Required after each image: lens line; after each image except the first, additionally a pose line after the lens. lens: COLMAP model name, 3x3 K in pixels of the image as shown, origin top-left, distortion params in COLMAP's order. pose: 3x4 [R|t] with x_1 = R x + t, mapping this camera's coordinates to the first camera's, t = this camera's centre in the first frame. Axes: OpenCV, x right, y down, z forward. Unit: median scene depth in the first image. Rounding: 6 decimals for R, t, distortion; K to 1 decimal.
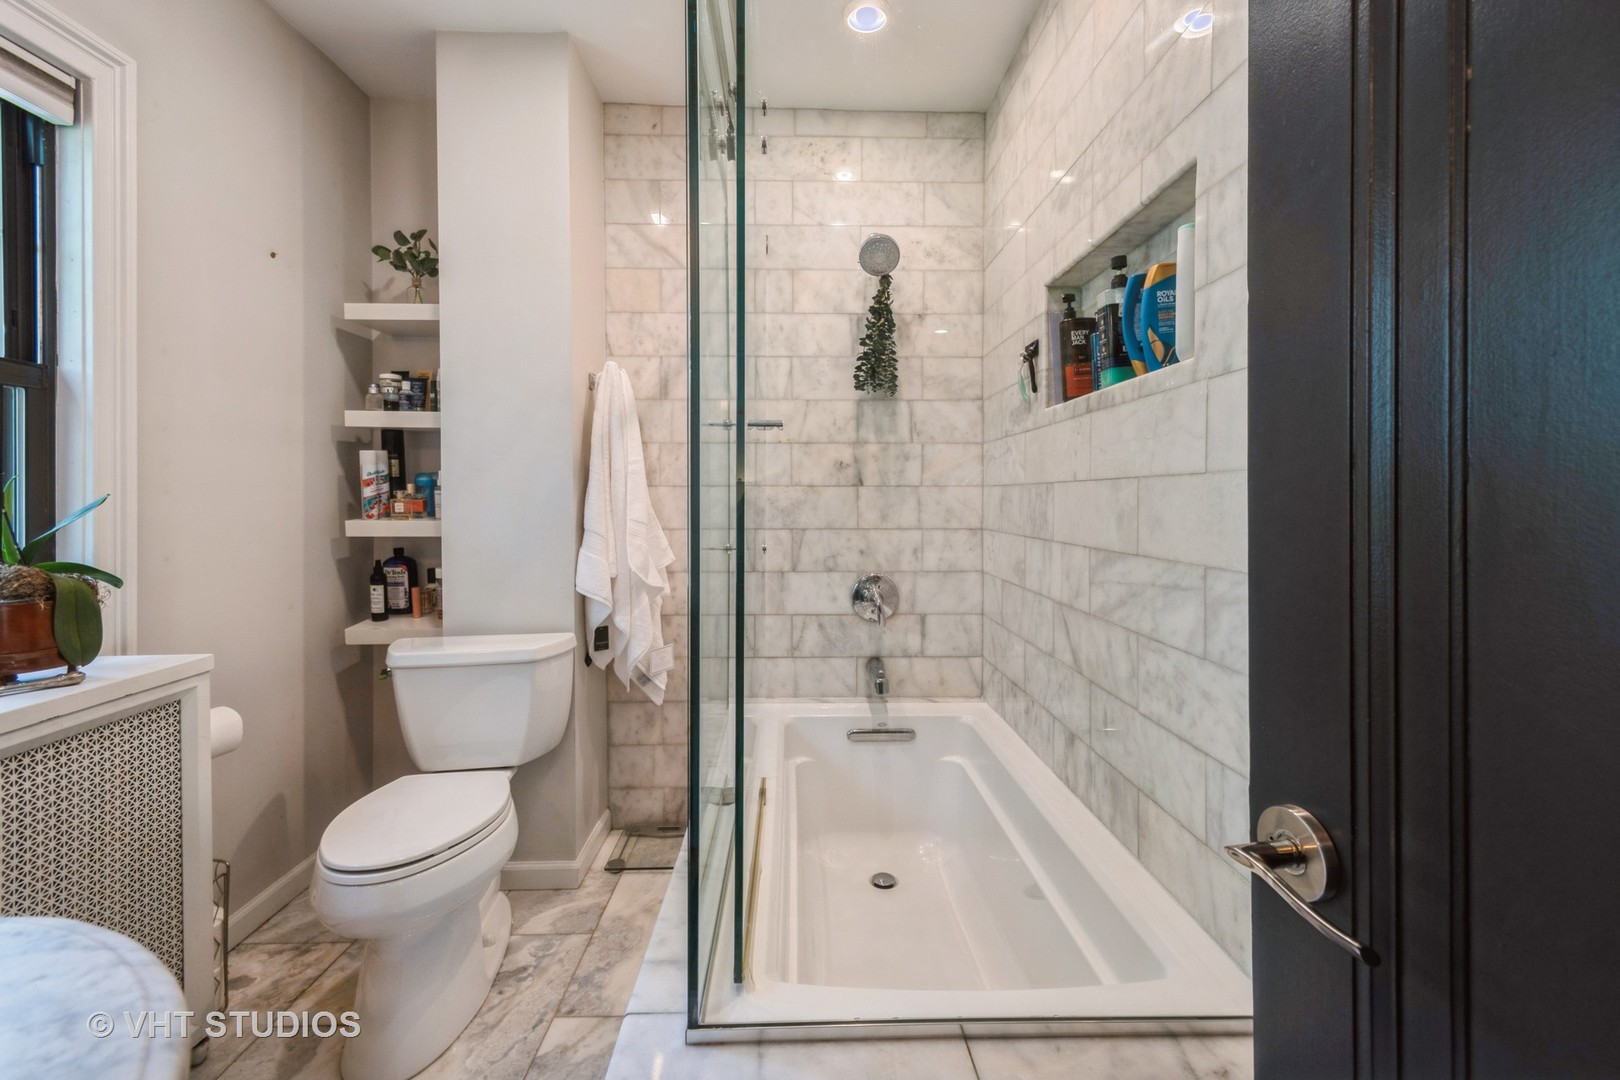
lens RADIAL K [[727.0, 0, 824.0], [0, 727.0, 502.7], [0, 0, 1]] dist [0.018716, -0.003410]
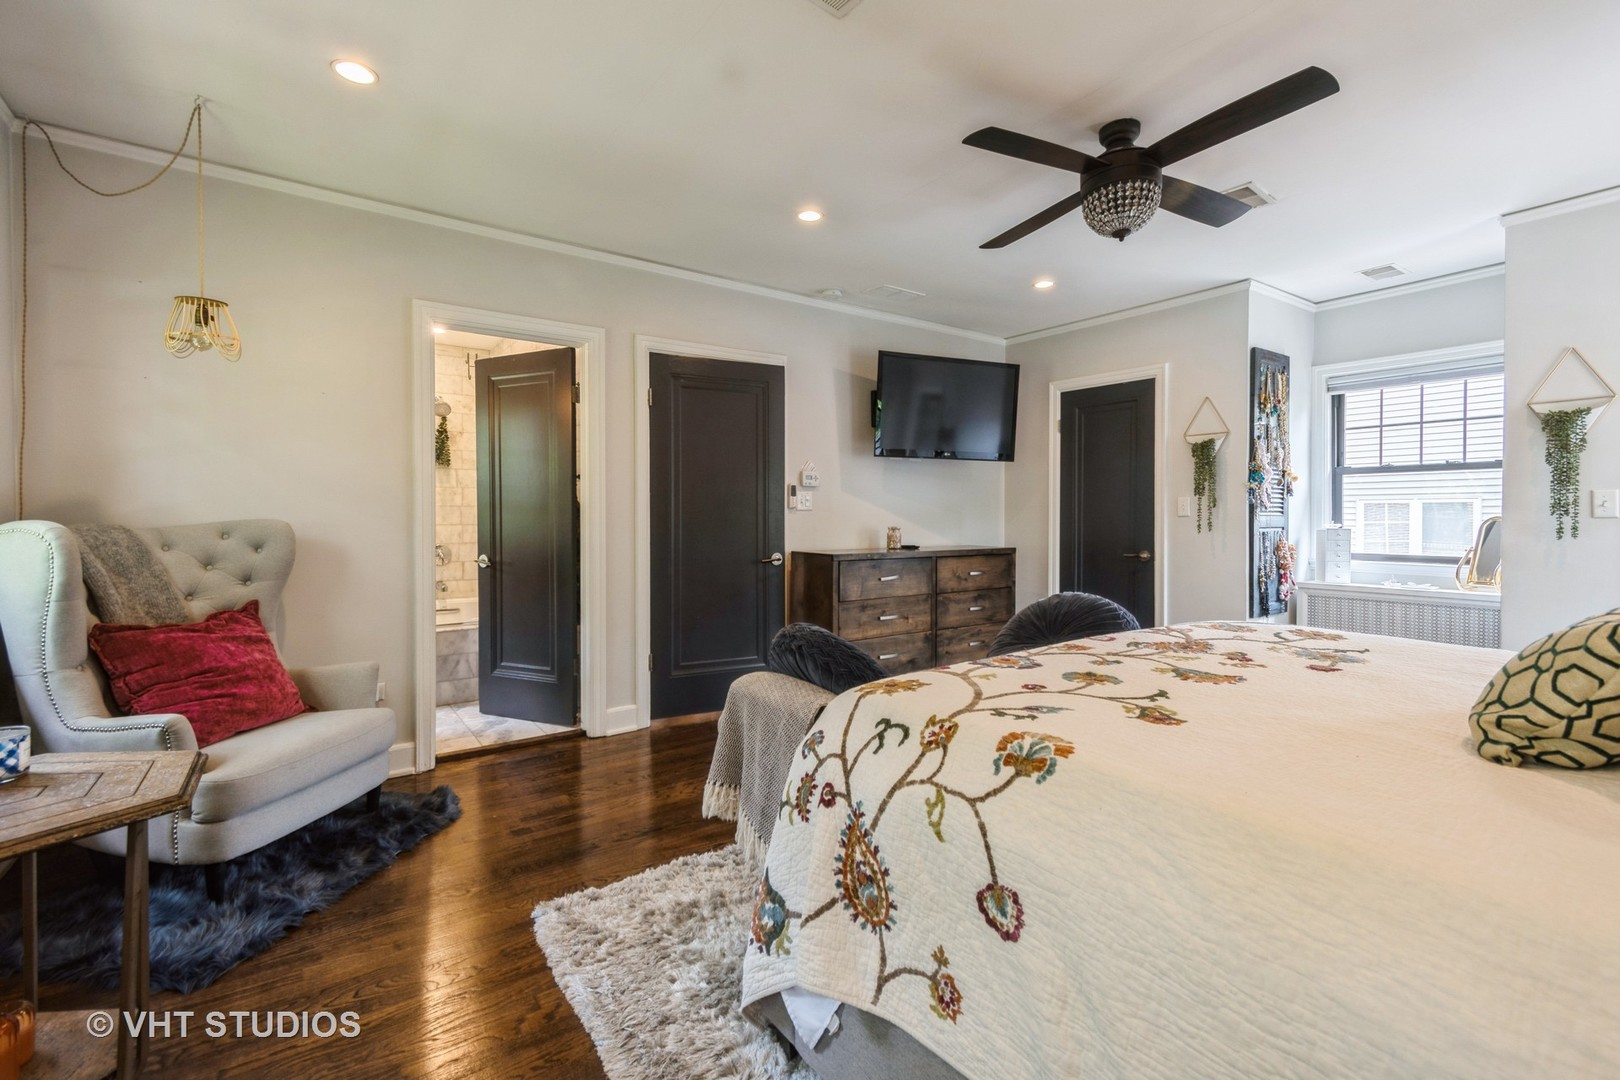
lens RADIAL K [[727.0, 0, 806.1], [0, 727.0, 530.7], [0, 0, 1]] dist [0.018716, -0.003410]
pose [[0.841952, -0.005367, 0.539526, -0.228392], [0.001637, 0.999971, 0.007393, 0.045957], [-0.539550, -0.005341, 0.841937, -1.790066]]
